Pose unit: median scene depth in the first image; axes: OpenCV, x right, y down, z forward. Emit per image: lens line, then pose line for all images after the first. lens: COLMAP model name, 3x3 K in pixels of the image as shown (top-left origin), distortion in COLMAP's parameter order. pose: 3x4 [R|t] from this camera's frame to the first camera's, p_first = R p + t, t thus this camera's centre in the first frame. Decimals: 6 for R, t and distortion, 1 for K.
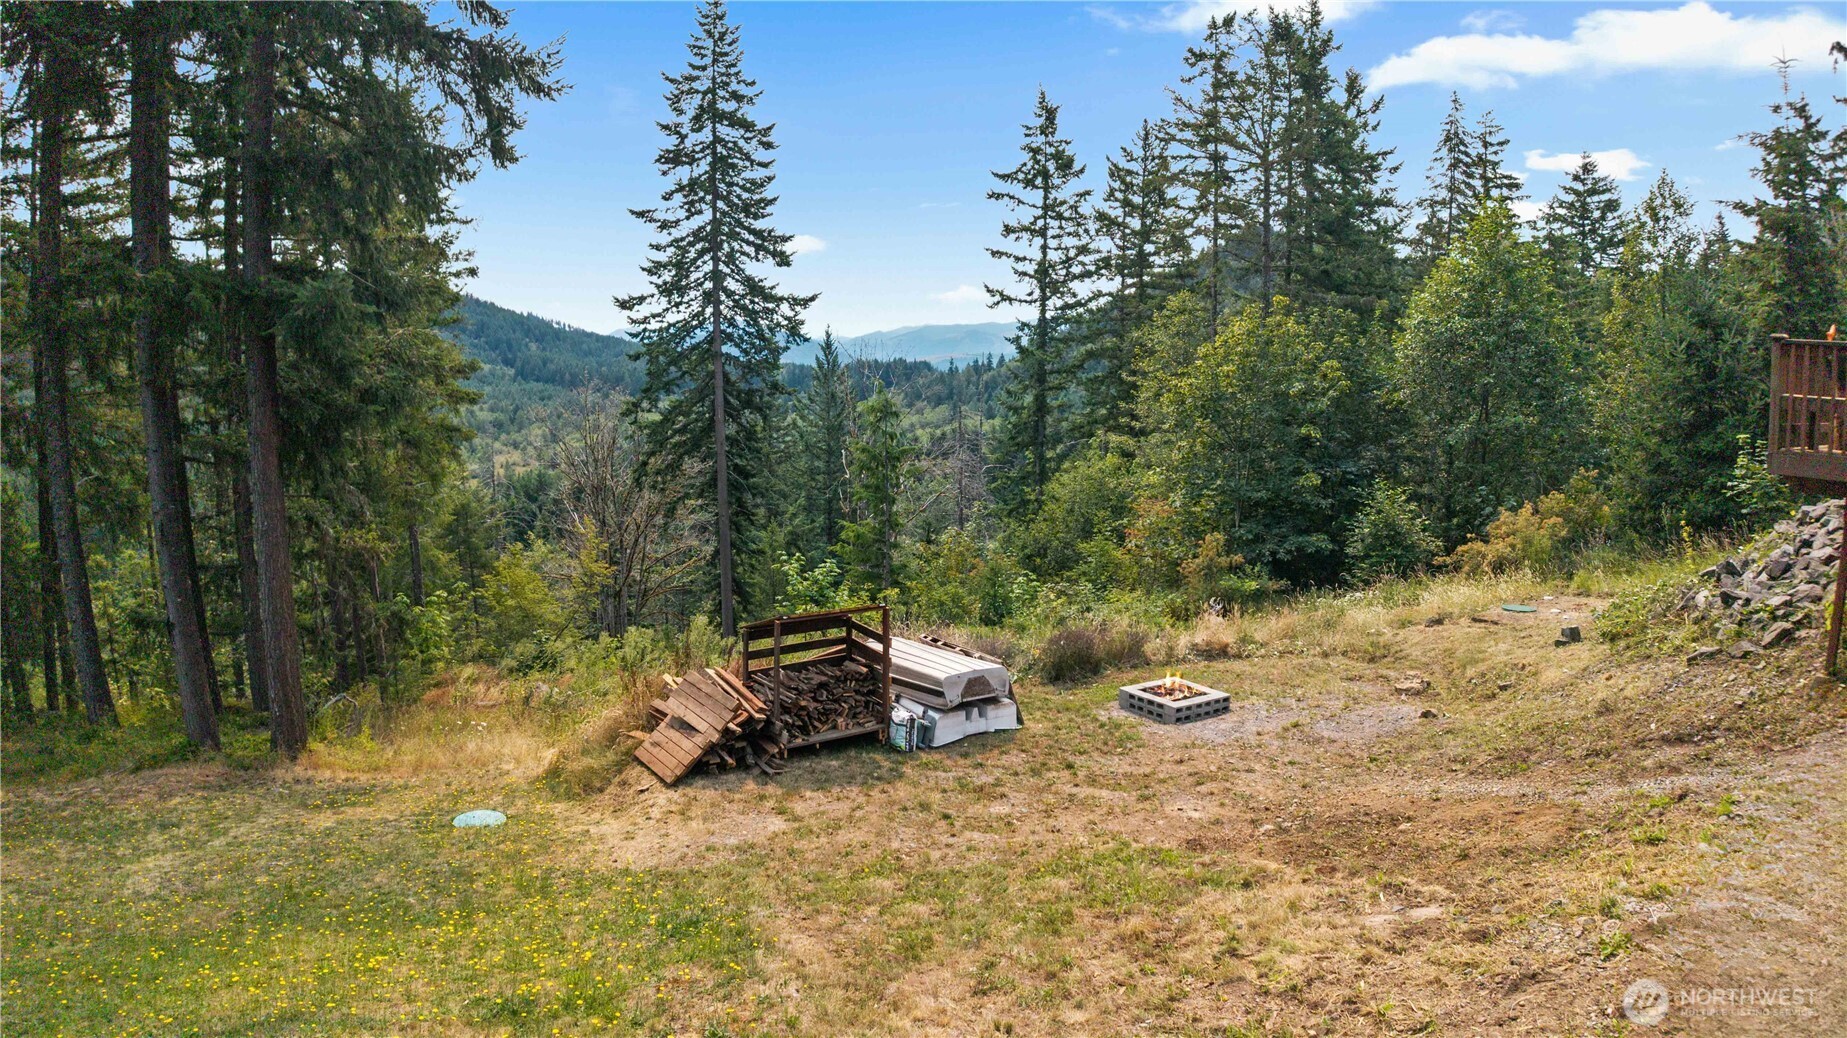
lens RADIAL K [[1050.4, 0, 922.0], [0, 1050.4, 543.7], [0, 0, 1]] dist [-0.177850, 0.022211]
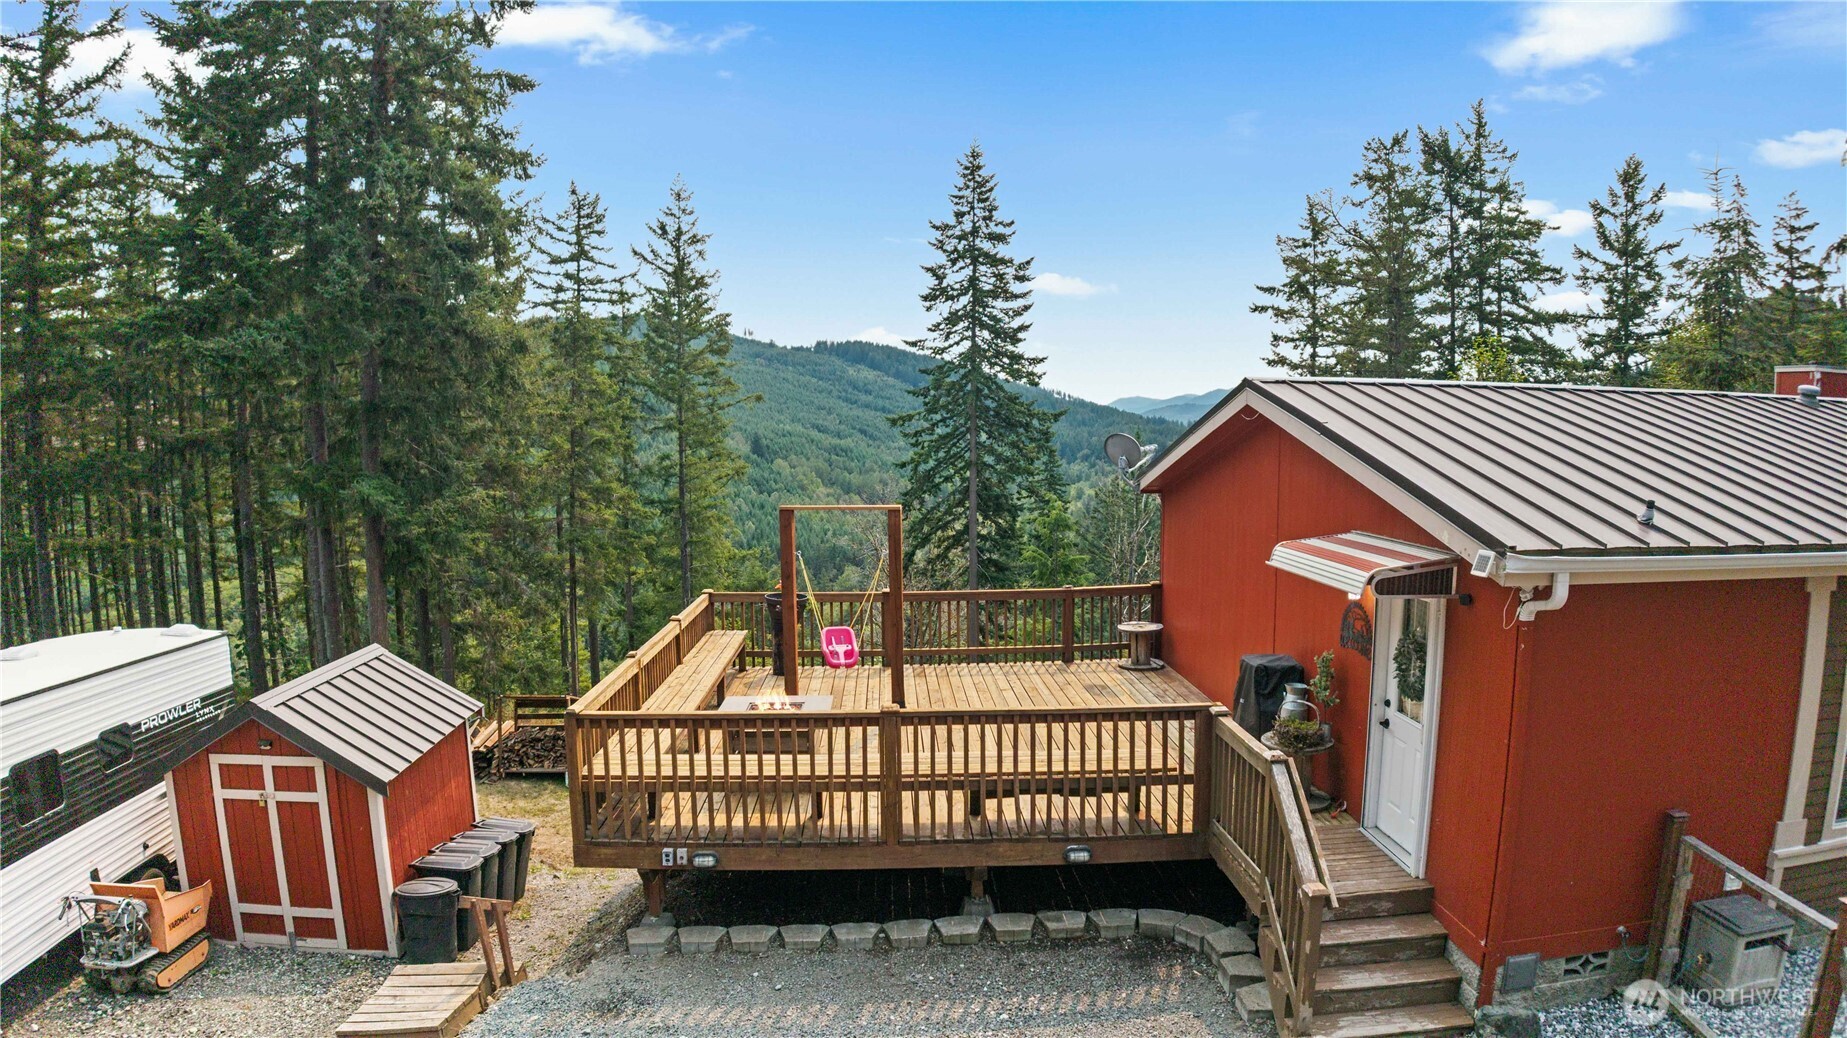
lens RADIAL K [[1050.4, 0, 922.0], [0, 1050.4, 543.7], [0, 0, 1]] dist [-0.177850, 0.022211]
pose [[0.892562, 0.043946, -0.448779, 0.272876], [-0.073682, 0.996077, -0.049003, -0.033753], [0.444865, 0.076806, 0.892298, -0.050495]]
